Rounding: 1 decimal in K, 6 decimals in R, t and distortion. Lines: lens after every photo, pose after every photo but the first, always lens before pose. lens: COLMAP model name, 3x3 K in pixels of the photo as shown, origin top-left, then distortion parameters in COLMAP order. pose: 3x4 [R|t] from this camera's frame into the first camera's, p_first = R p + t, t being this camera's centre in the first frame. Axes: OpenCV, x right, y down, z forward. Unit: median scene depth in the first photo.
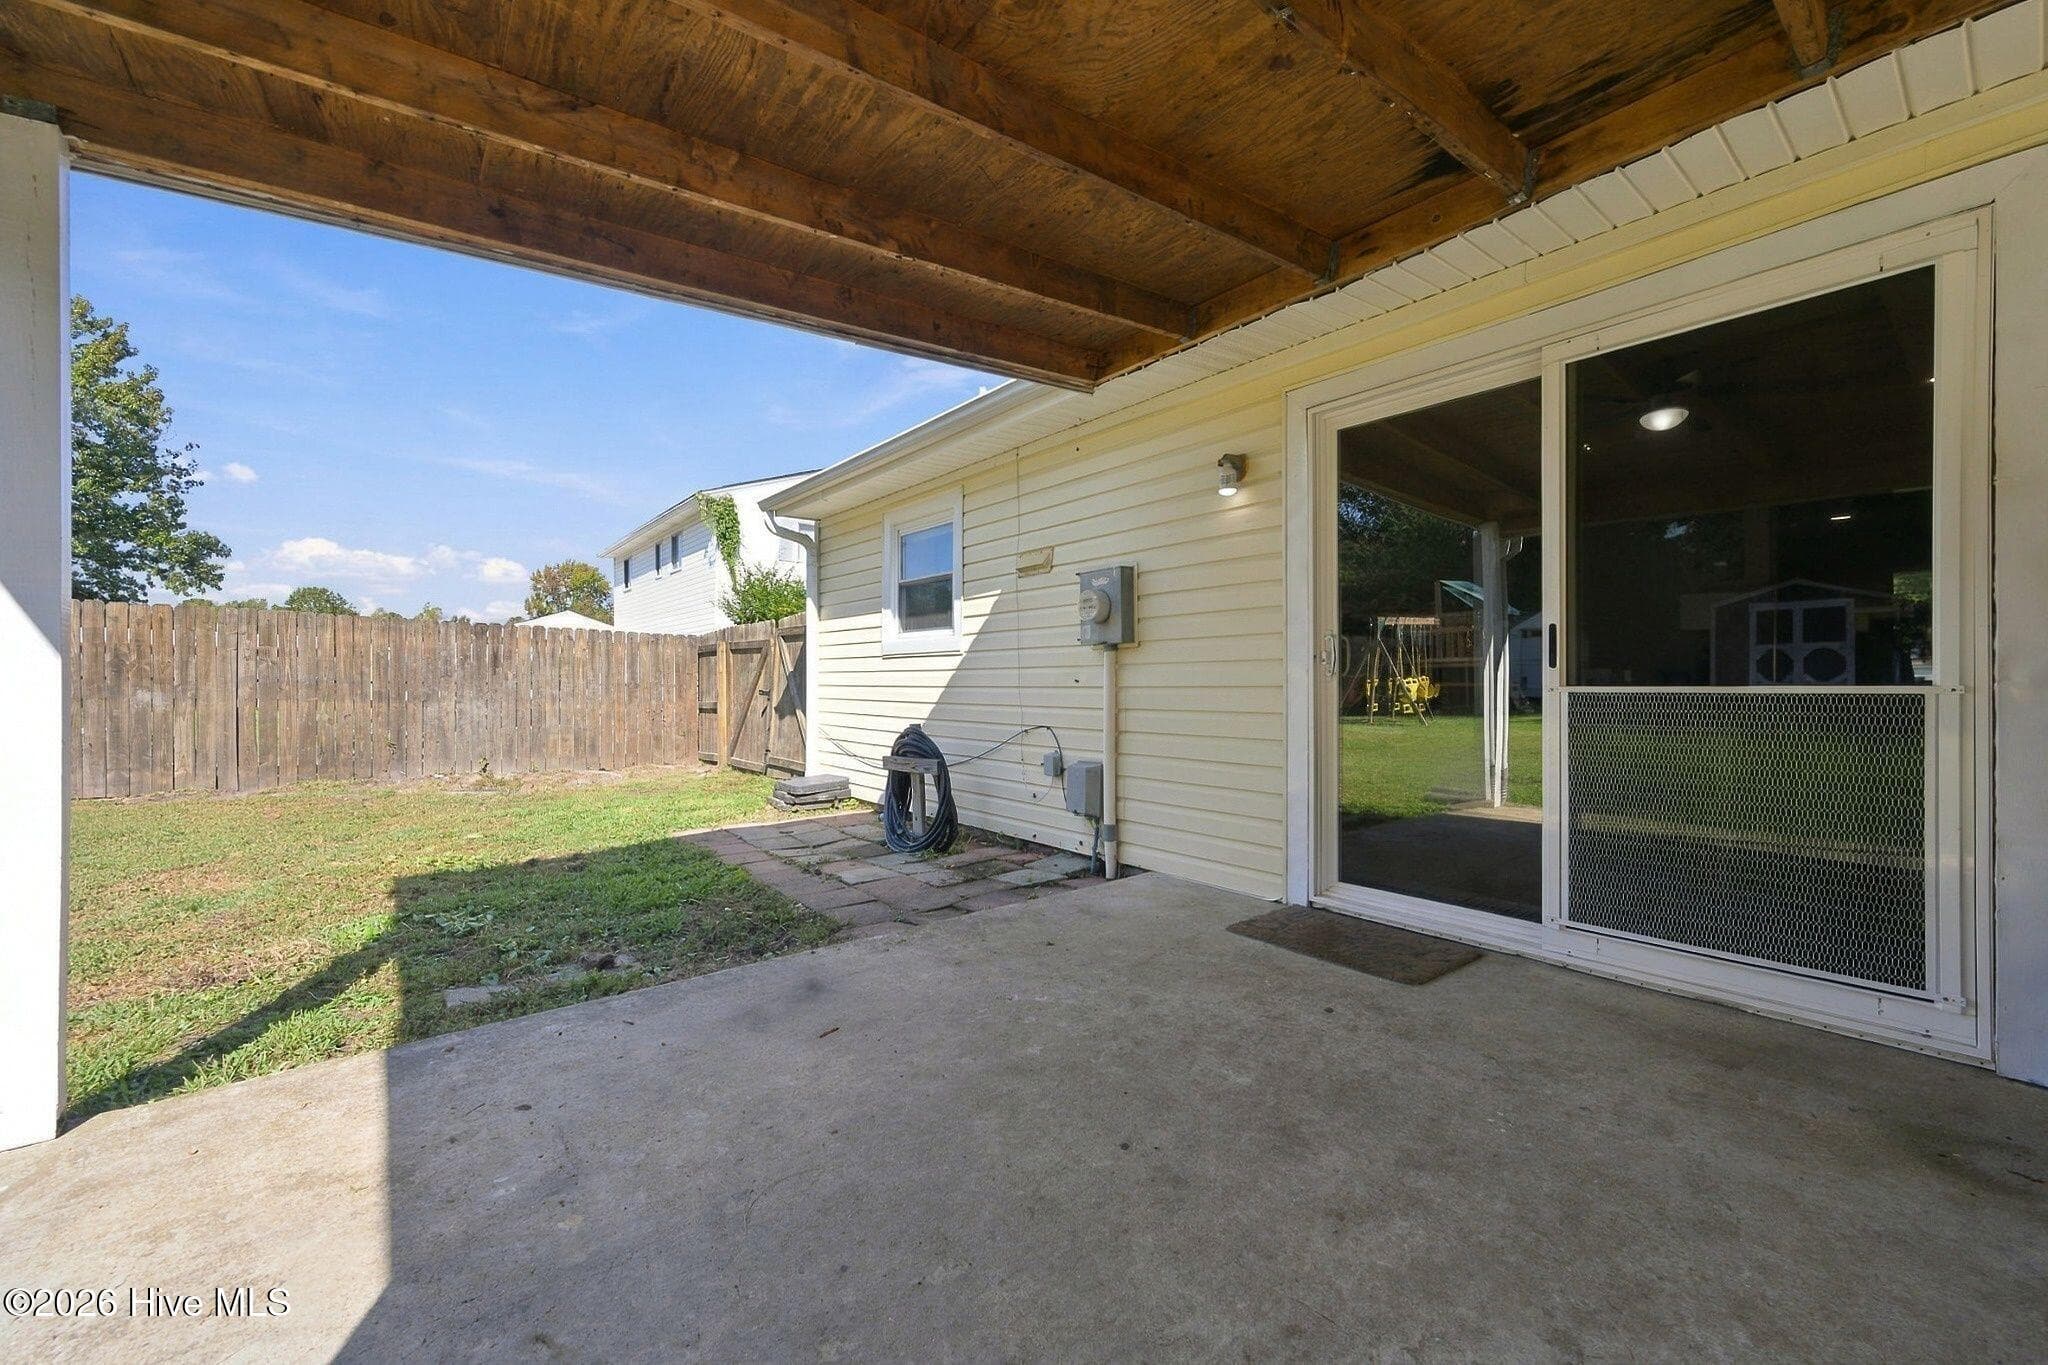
lens RADIAL K [[804.2, 0, 1024.0], [0, 804.2, 682.5], [0, 0, 1]] dist [-0.001376, 0.000015]
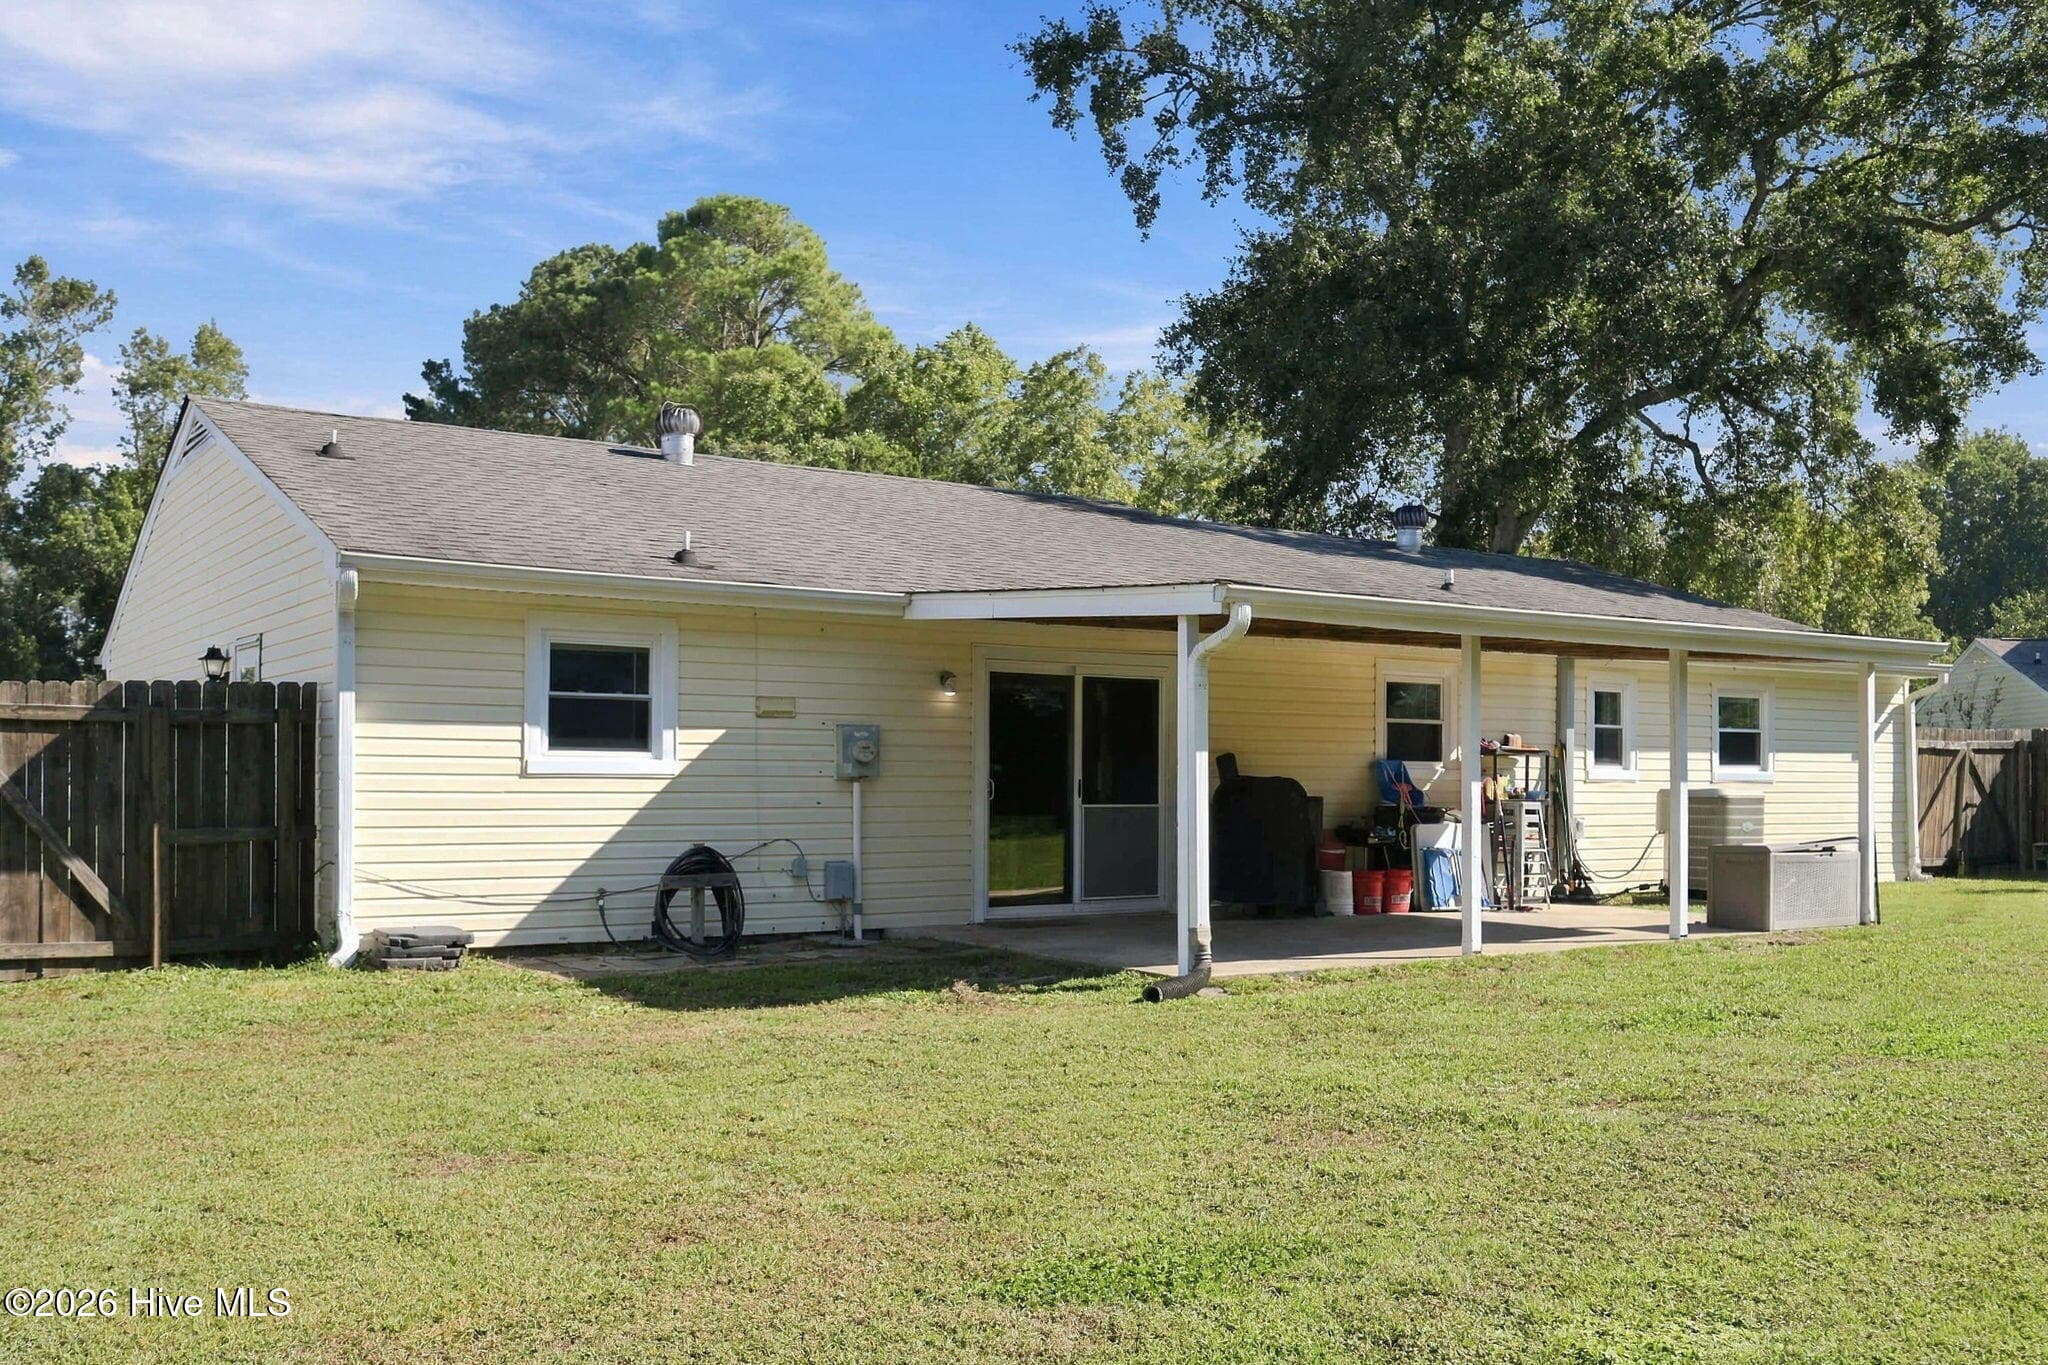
lens RADIAL K [[1805.3, 0, 1042.3], [0, 1805.3, 768.2], [0, 0, 1]] dist [-0.006874, -0.000138]
pose [[0.077437, 0.007430, 0.996970, -3.032834], [-0.005607, 0.999960, -0.007016, -0.042913], [-0.996981, -0.005046, 0.077476, 0.418853]]
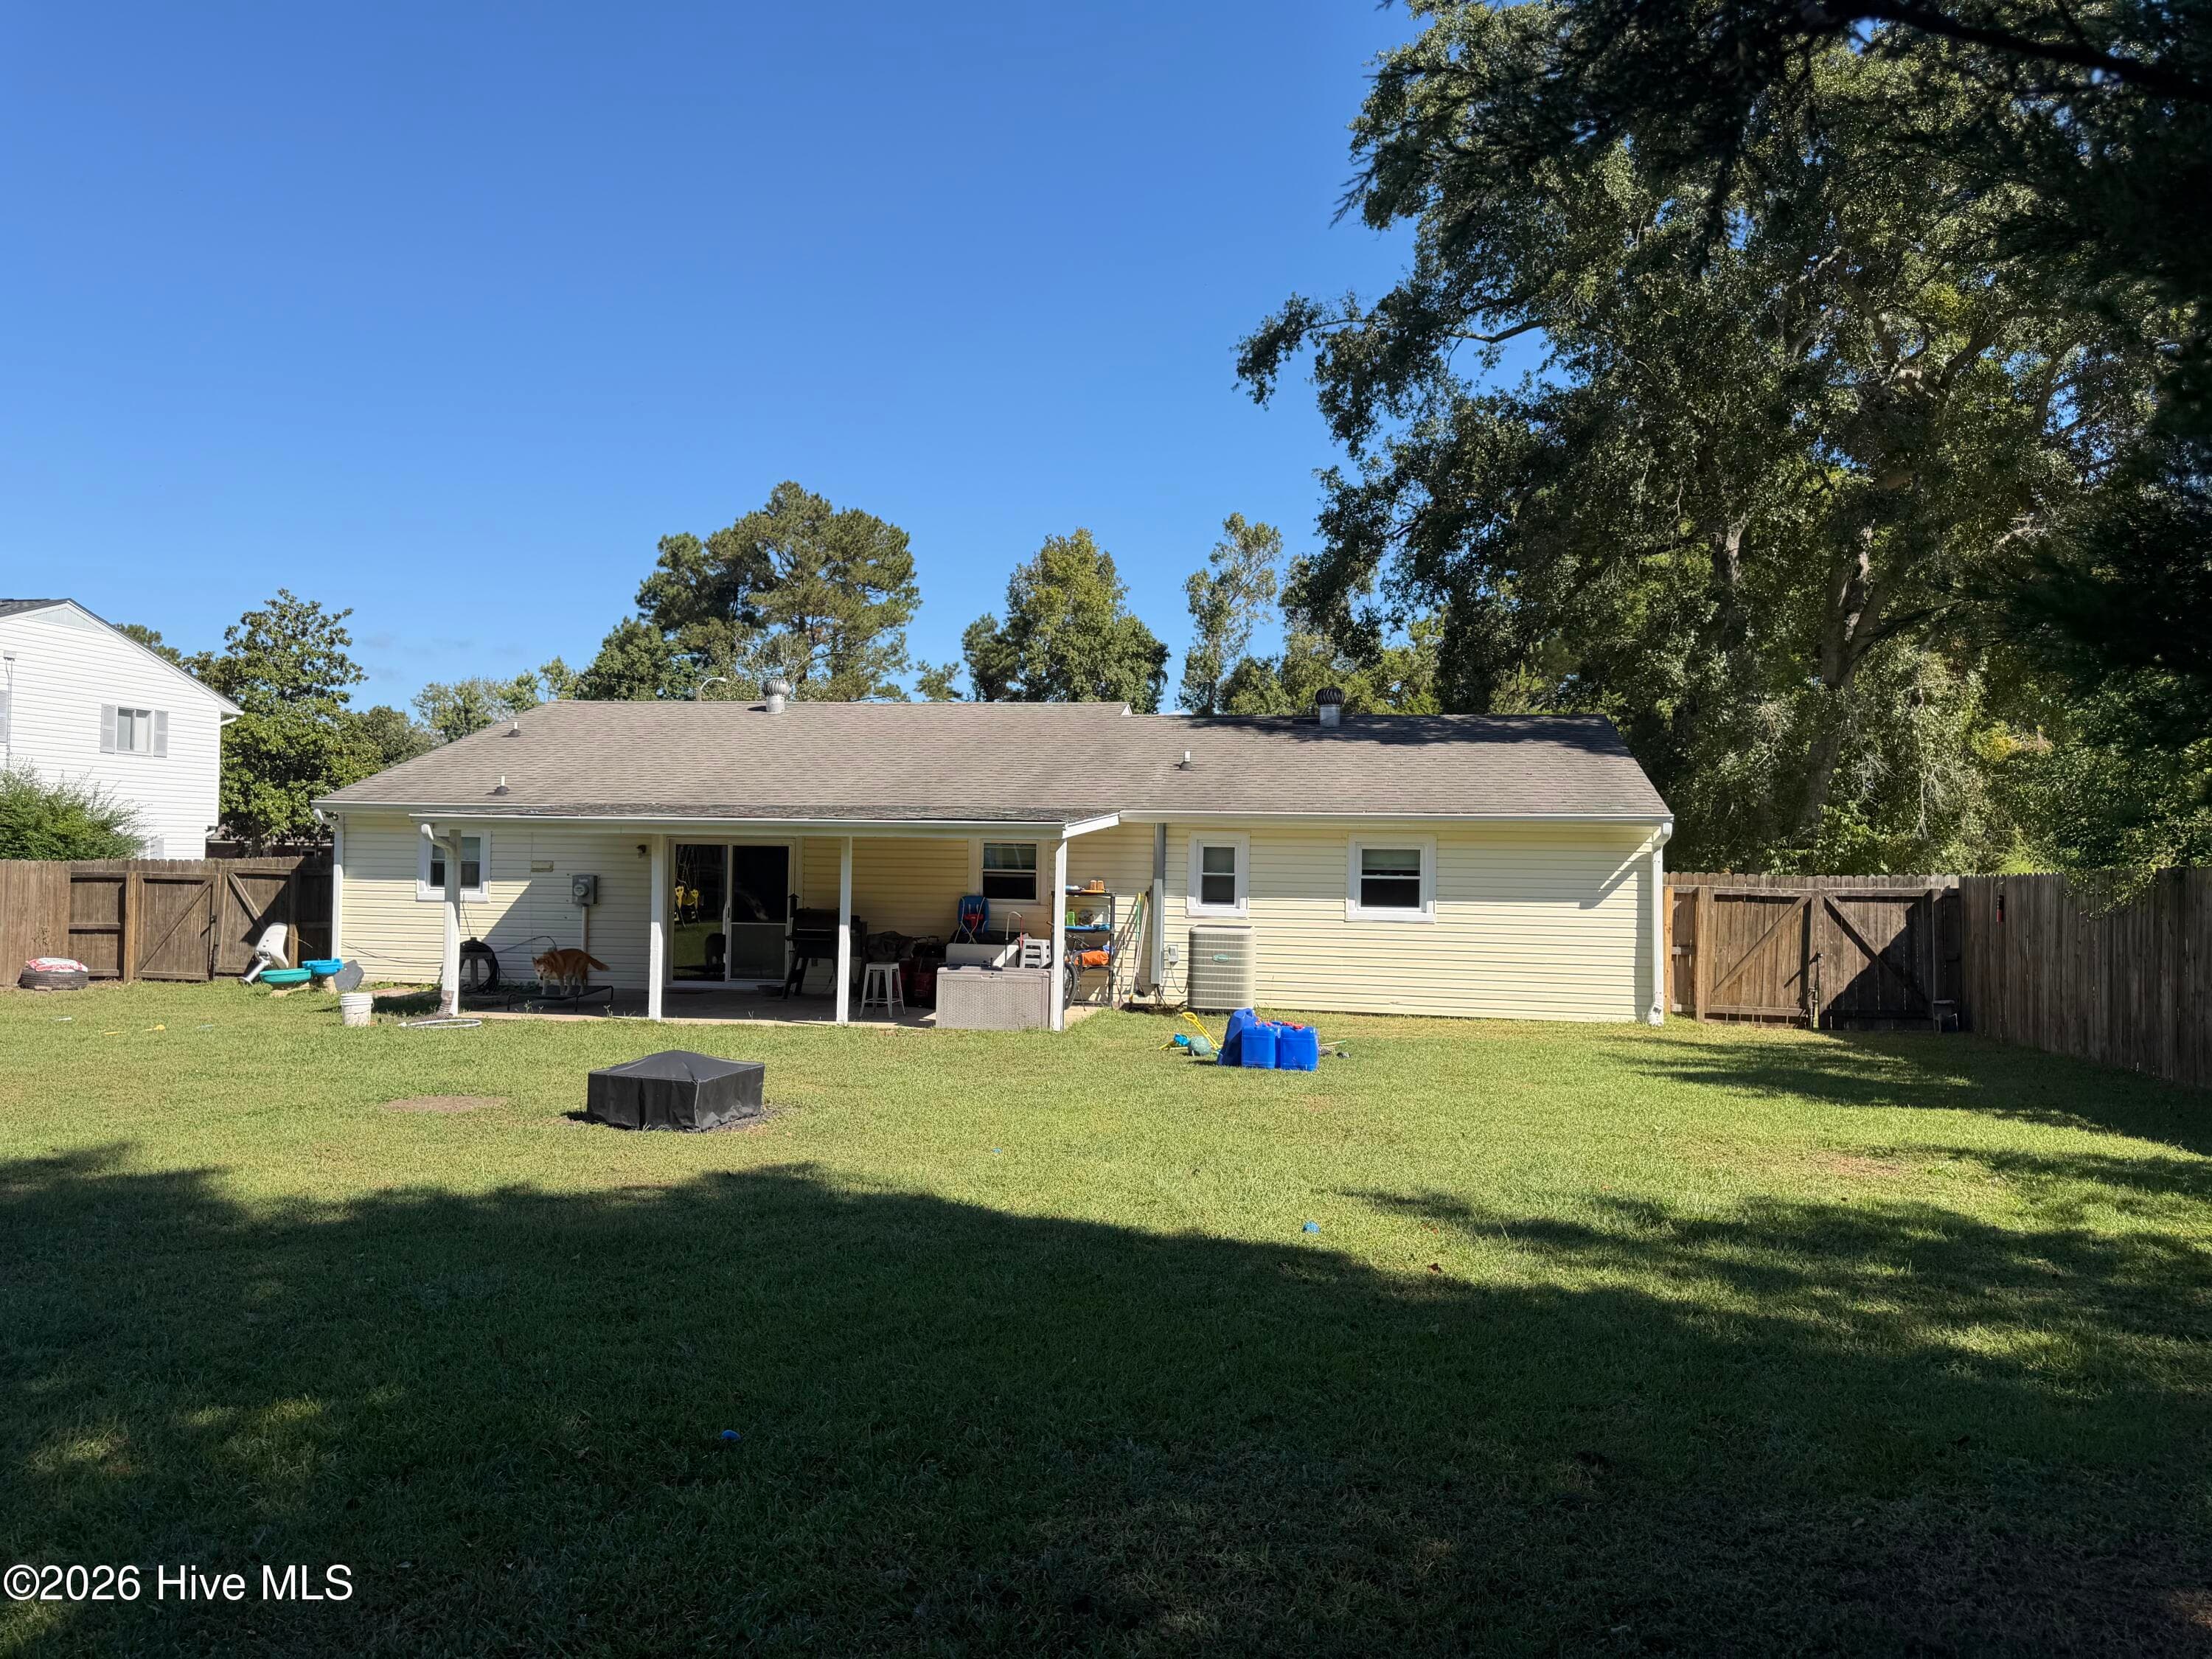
lens RADIAL K [[1523.8, 0, 1105.8], [0, 1523.8, 838.3], [0, 0, 1]] dist [0.154113, -0.213044]
pose [[0.741982, 0.023056, 0.670023, -1.995956], [-0.018210, 0.999733, -0.014236, -0.218339], [-0.670172, -0.001638, 0.742204, -3.833621]]
